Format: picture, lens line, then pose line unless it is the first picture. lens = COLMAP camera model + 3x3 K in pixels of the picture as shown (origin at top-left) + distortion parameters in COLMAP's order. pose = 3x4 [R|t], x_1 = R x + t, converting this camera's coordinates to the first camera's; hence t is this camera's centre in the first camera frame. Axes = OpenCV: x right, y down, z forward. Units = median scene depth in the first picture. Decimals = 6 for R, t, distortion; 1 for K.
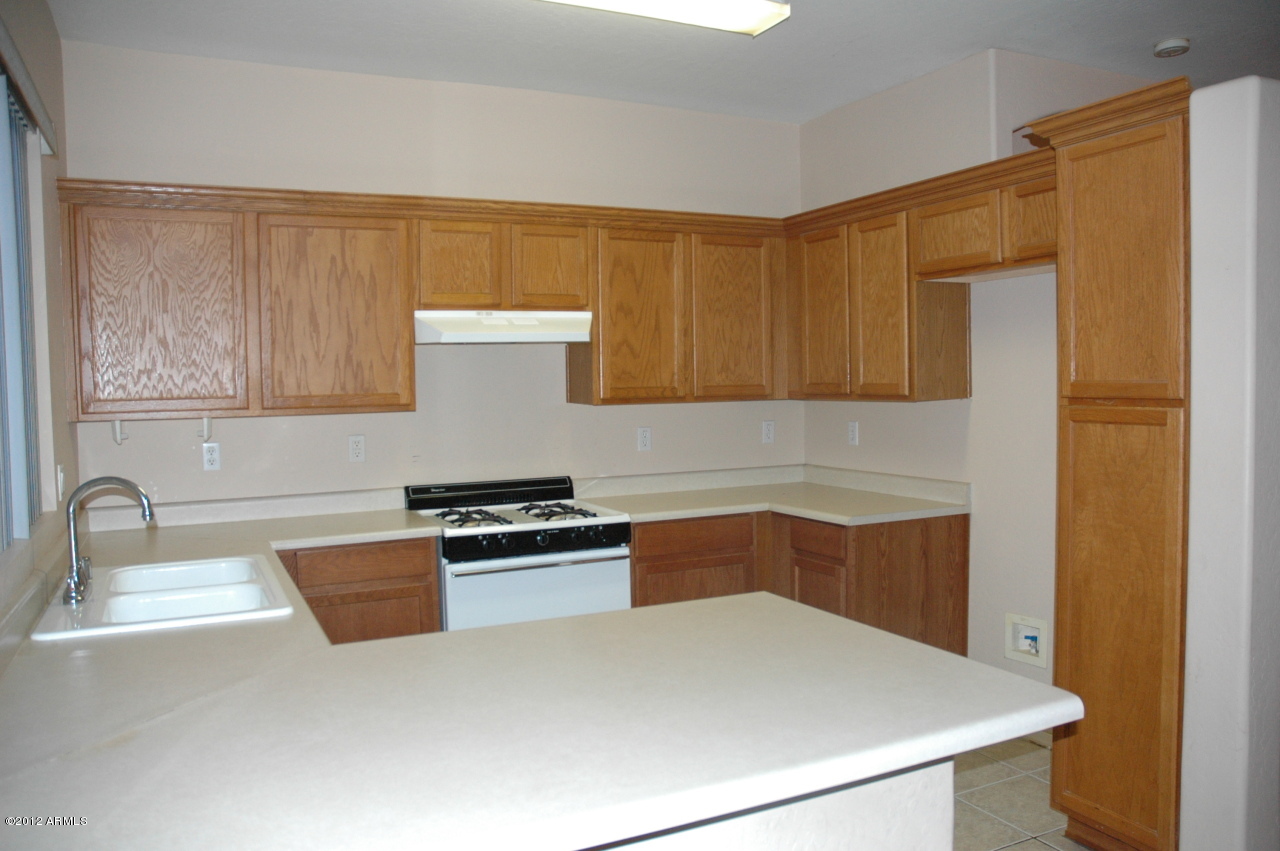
lens RADIAL K [[1022.1, 0, 660.4], [0, 1022.1, 430.6], [0, 0, 1]] dist [-0.179370, 0.186436]
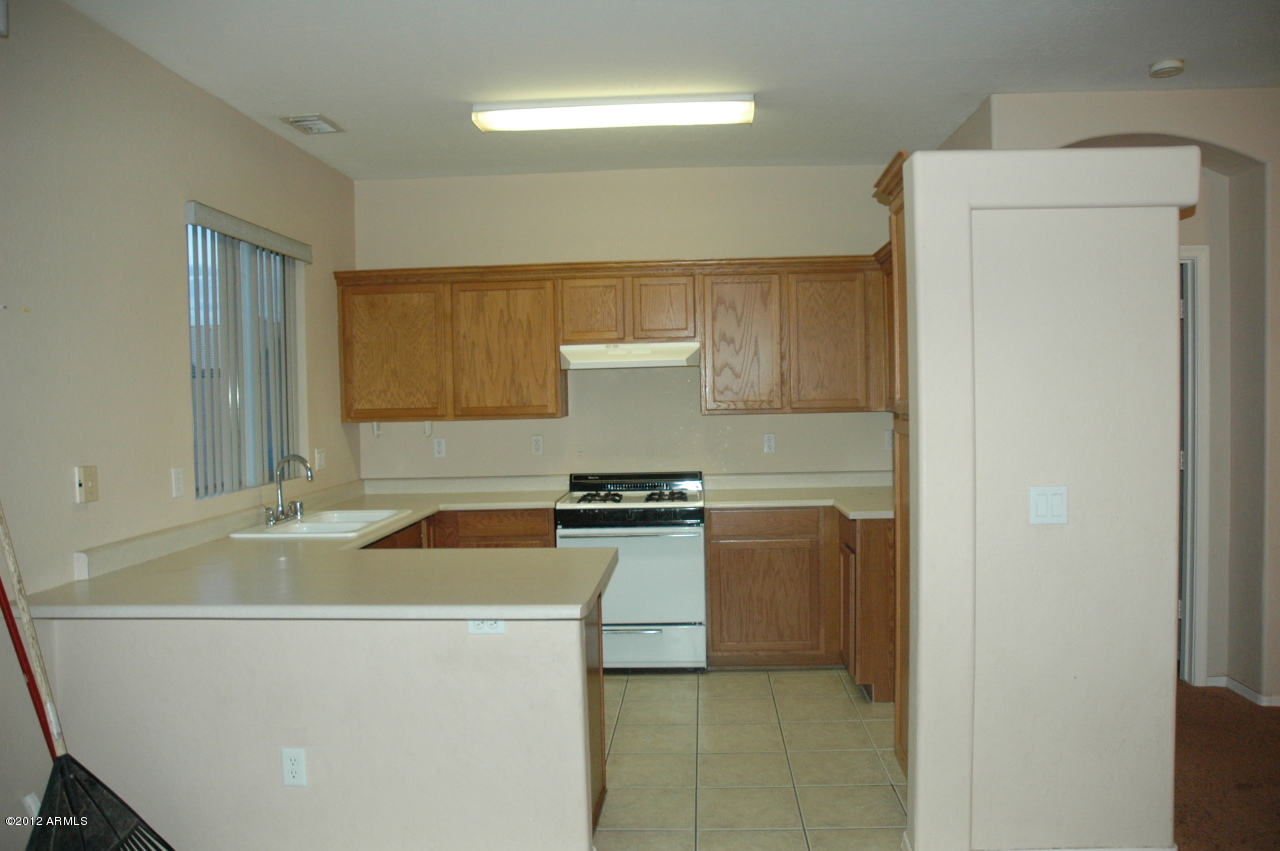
lens RADIAL K [[986.5, 0, 658.2], [0, 986.5, 433.1], [0, 0, 1]] dist [-0.179698, 0.159843]
pose [[0.873736, 0.015563, -0.486152, 0.524519], [-0.018264, 0.999833, -0.000817, -0.000684], [0.486058, 0.009593, 0.873874, -0.106016]]
